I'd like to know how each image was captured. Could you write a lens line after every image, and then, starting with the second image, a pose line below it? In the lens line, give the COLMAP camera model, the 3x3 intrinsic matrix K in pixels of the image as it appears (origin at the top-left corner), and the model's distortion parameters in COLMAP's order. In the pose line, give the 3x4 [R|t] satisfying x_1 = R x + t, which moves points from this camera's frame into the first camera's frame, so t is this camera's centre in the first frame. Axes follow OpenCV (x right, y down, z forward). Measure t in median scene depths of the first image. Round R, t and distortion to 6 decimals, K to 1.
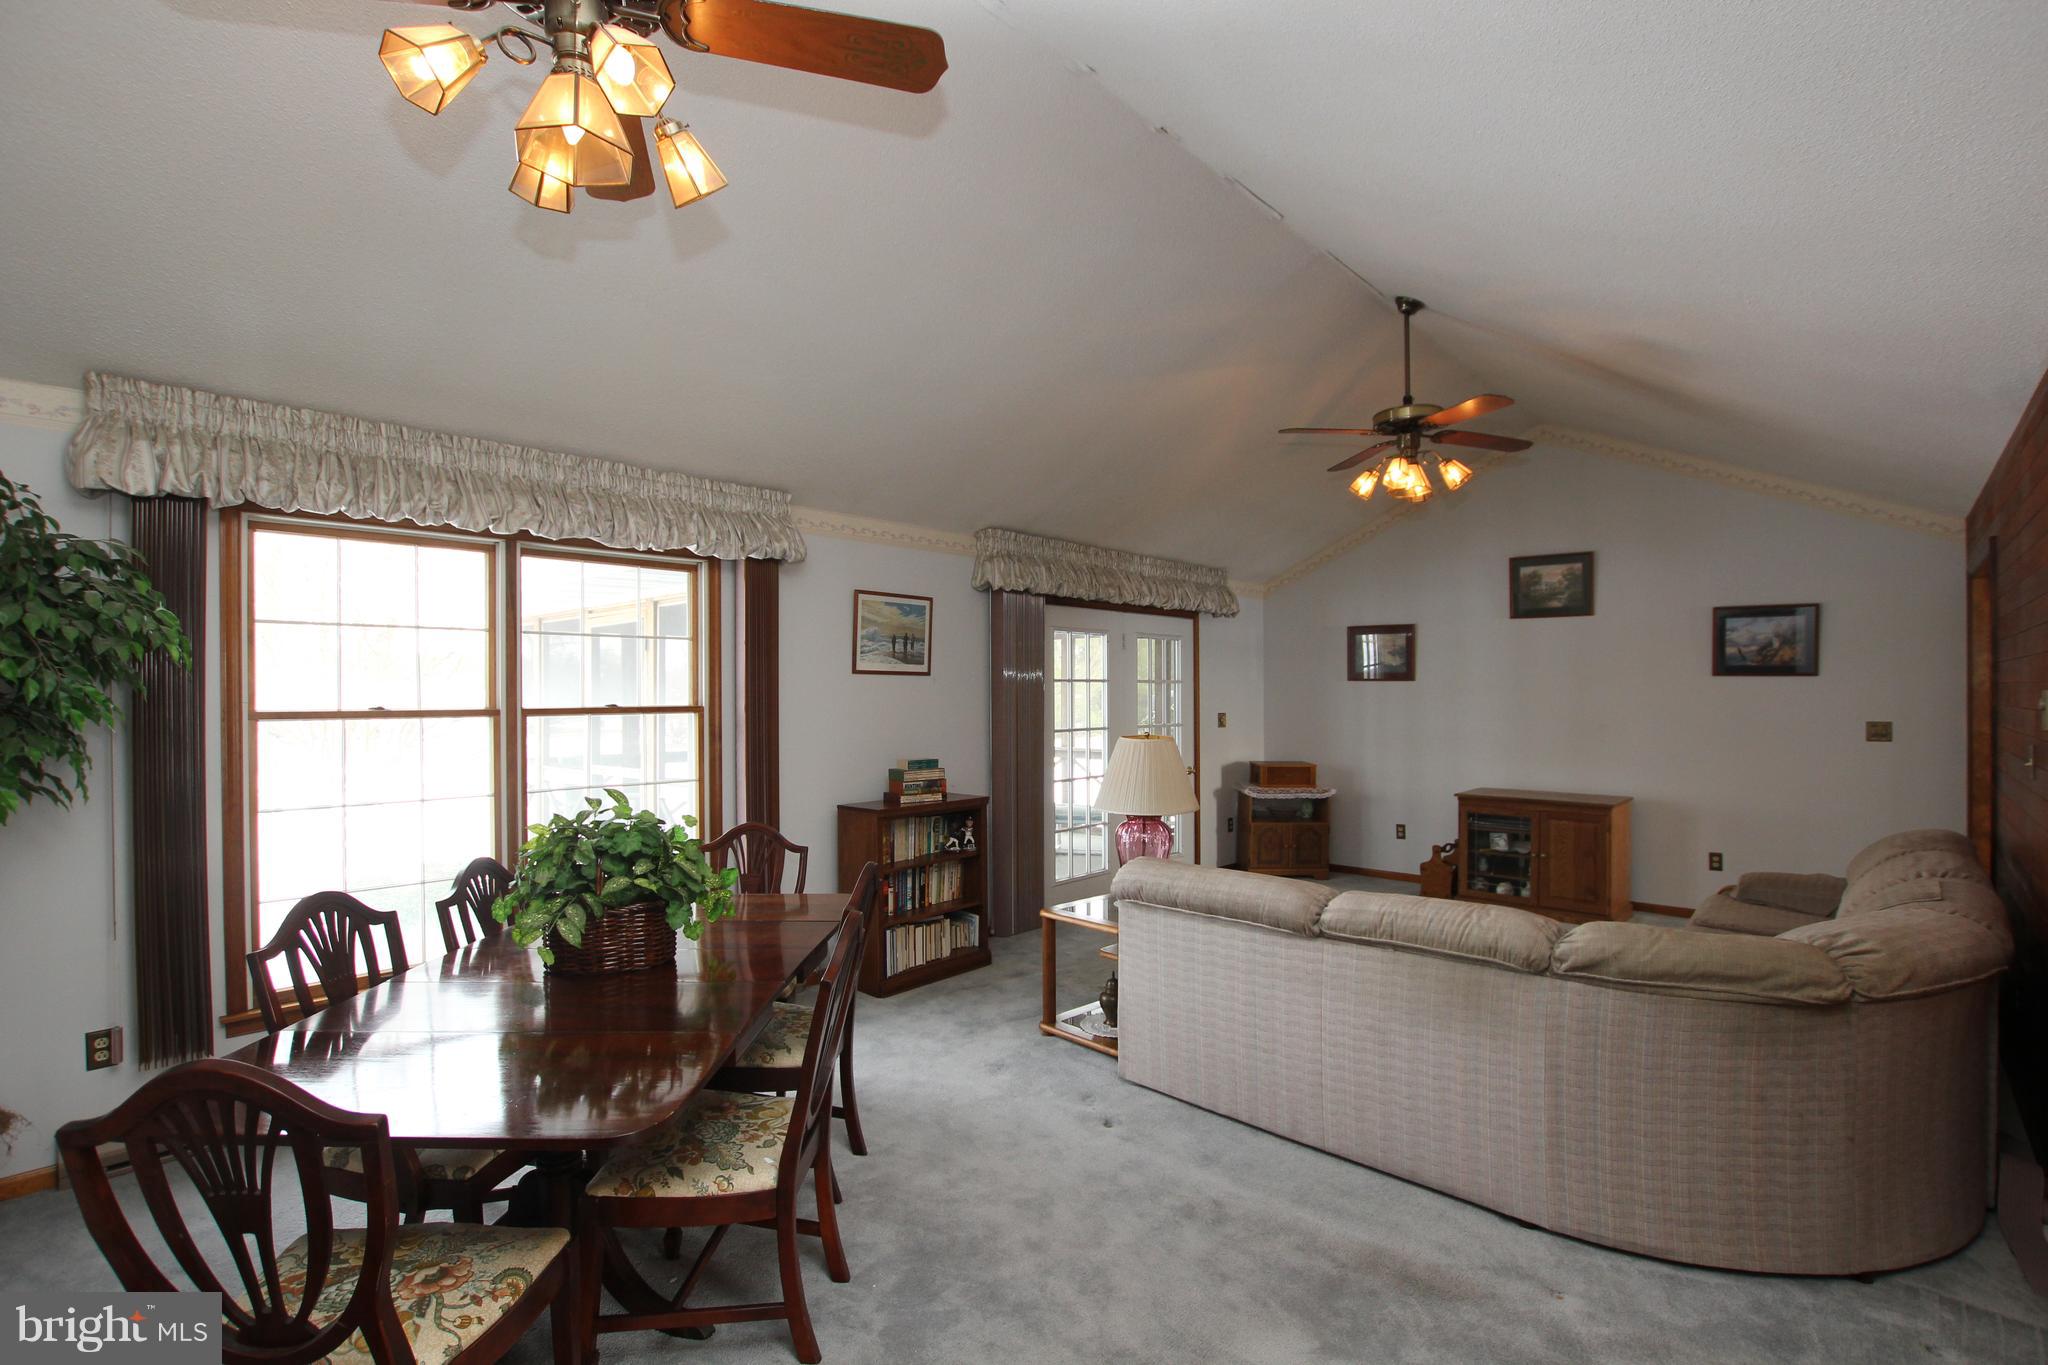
lens RADIAL K [[960.5, 0, 1031.5], [0, 960.5, 697.5], [0, 0, 1]] dist [-0.022635, -0.000201]
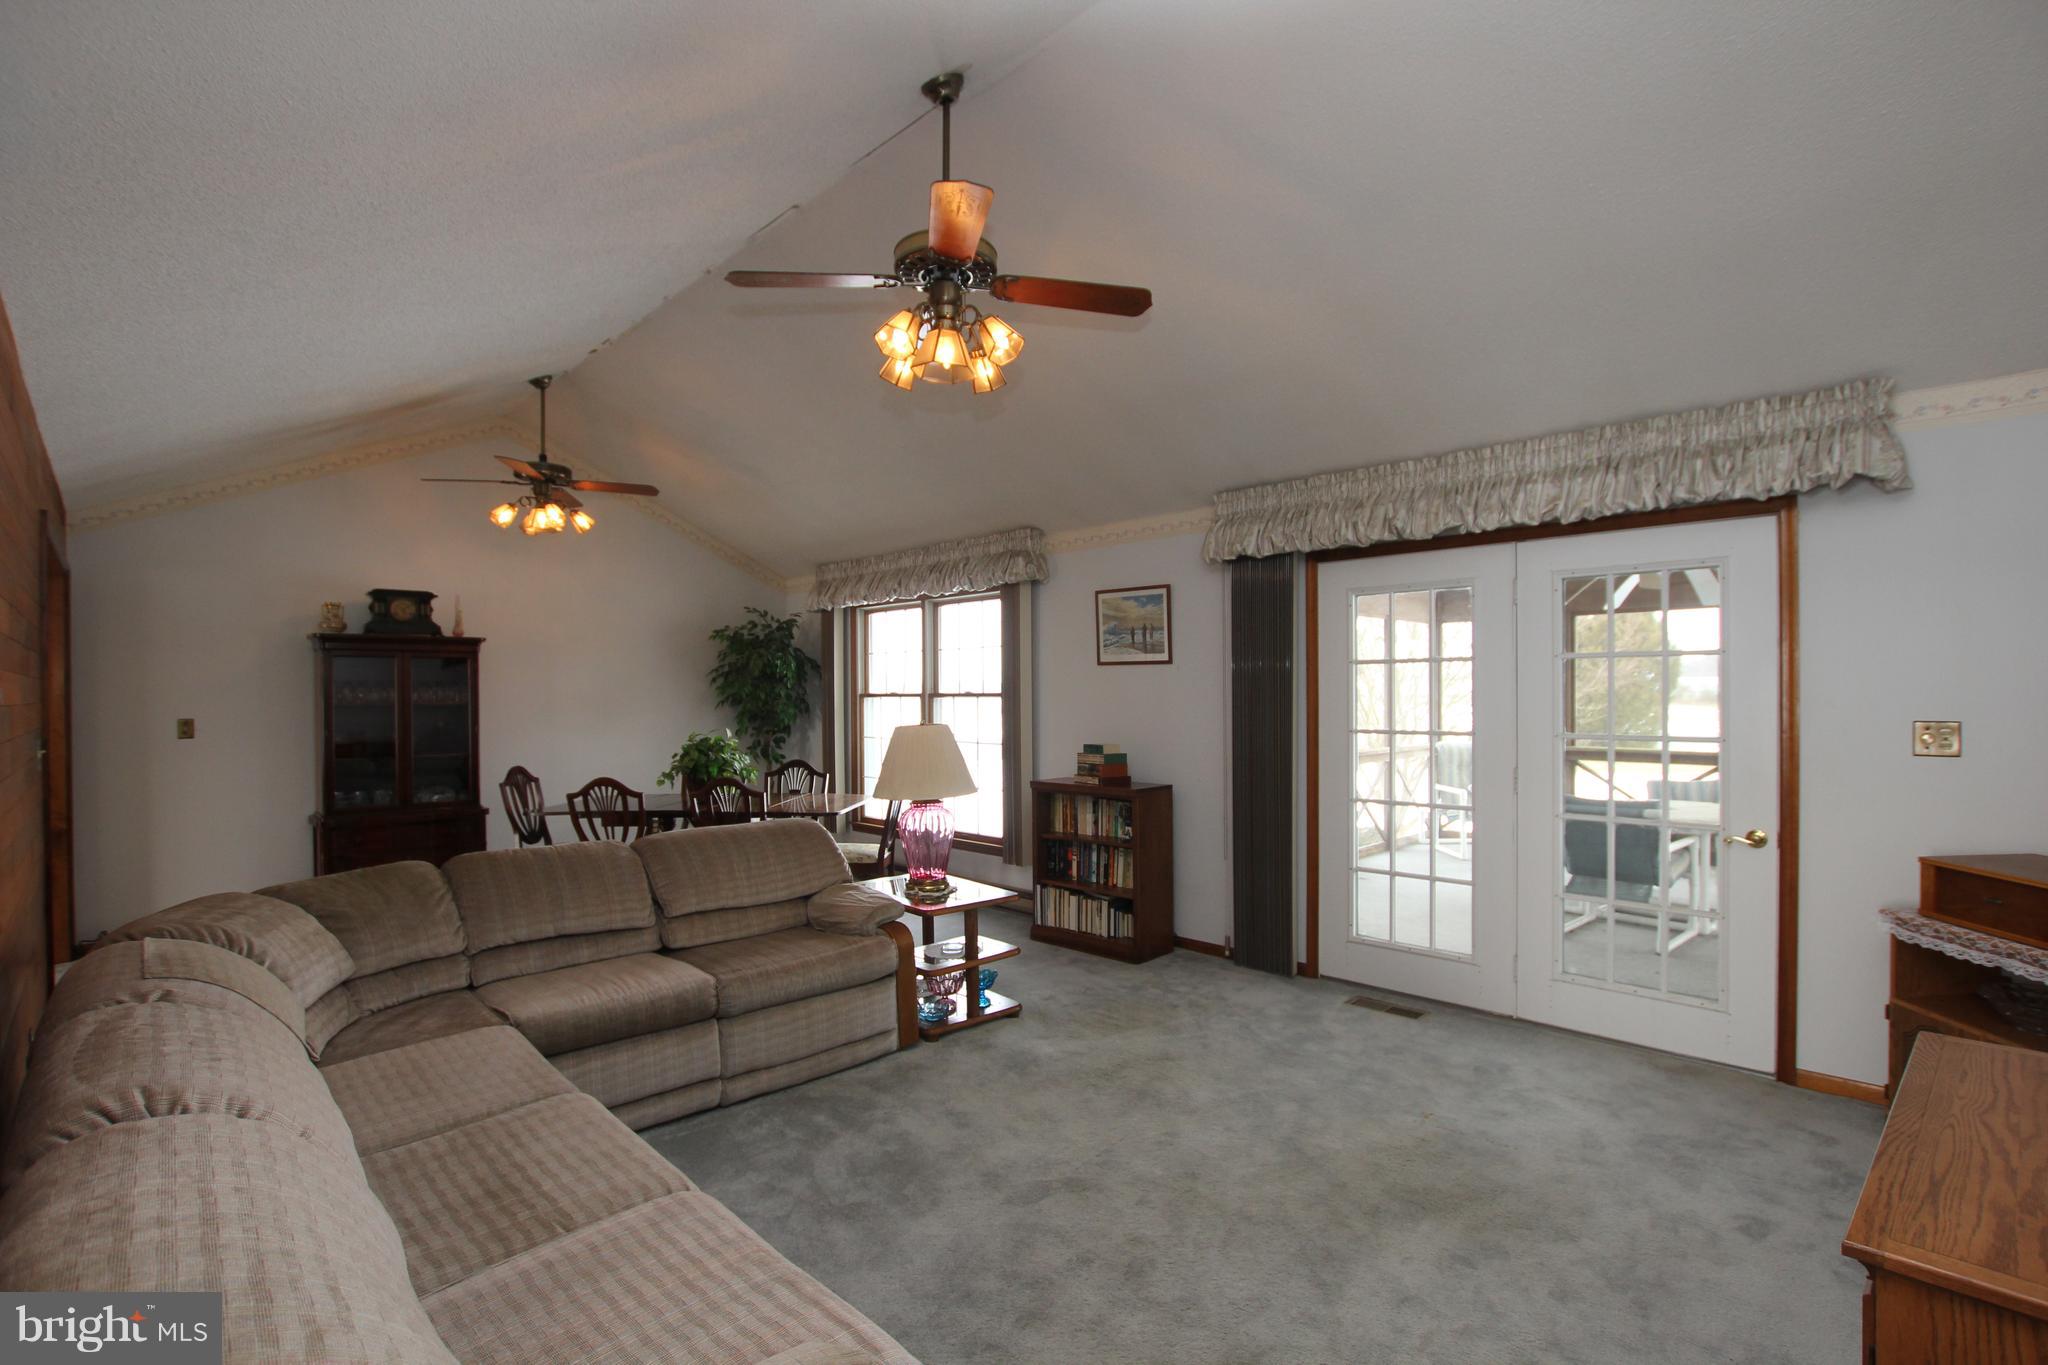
lens RADIAL K [[960.5, 0, 1028.6], [0, 960.5, 689.4], [0, 0, 1]] dist [-0.022635, -0.000201]
pose [[-0.060278, 0.002072, -0.998179, 0.884549], [0.001419, 0.999997, 0.001990, 0.001296], [0.998181, -0.001297, -0.060281, 0.917001]]
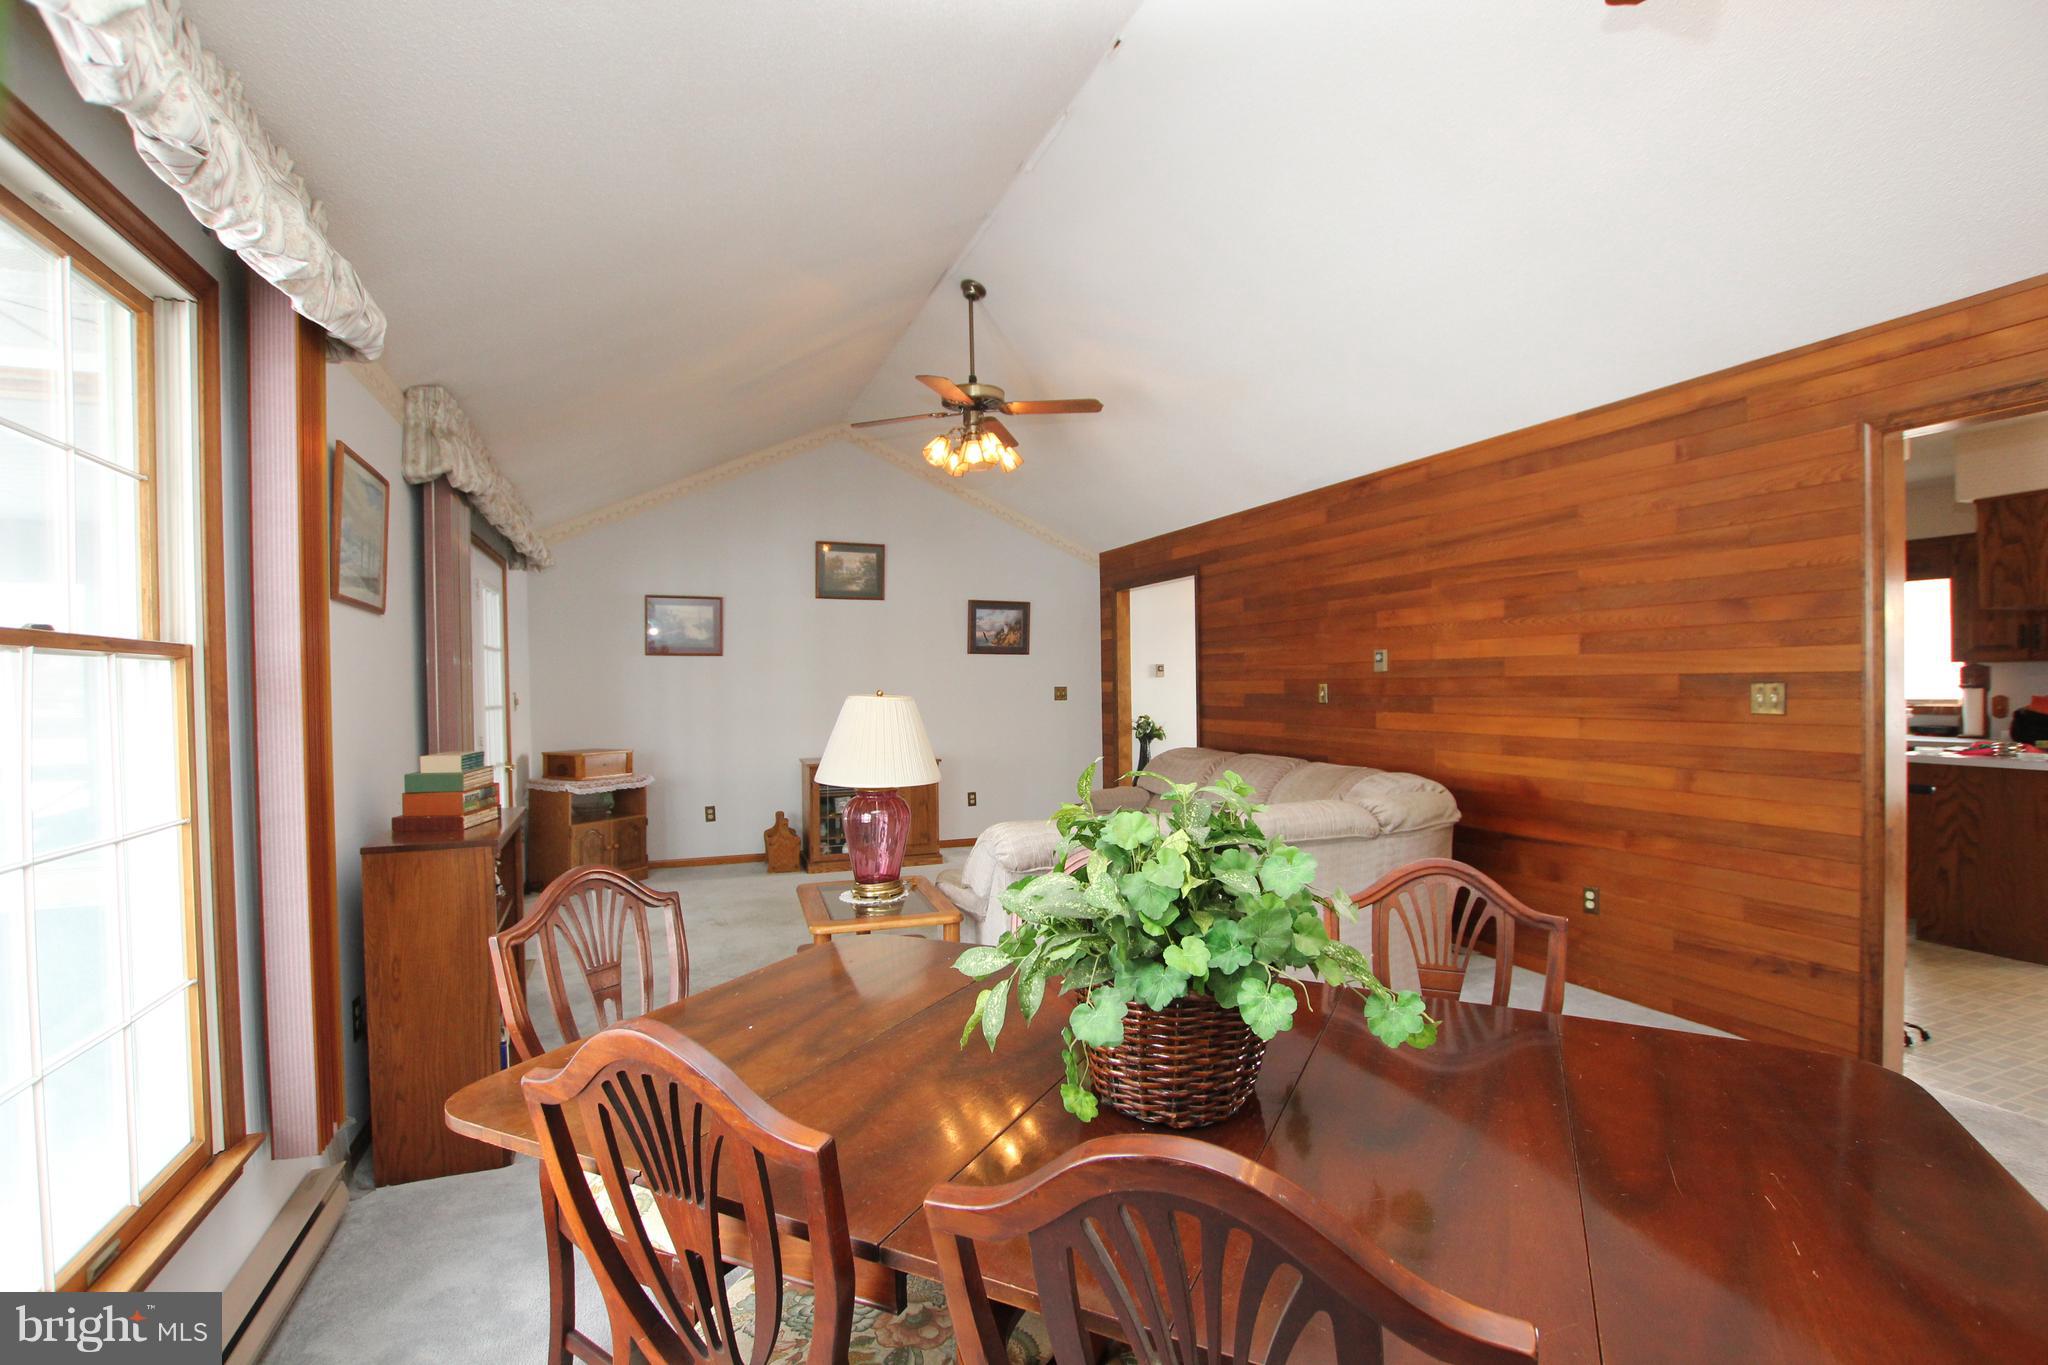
lens RADIAL K [[960.5, 0, 1028.5], [0, 960.5, 686.5], [0, 0, 1]] dist [-0.022635, -0.000201]
pose [[0.433785, -0.006180, 0.900995, -0.450762], [0.018132, 0.999834, -0.001872, 0.027488], [-0.900834, 0.017149, 0.433825, 0.404449]]
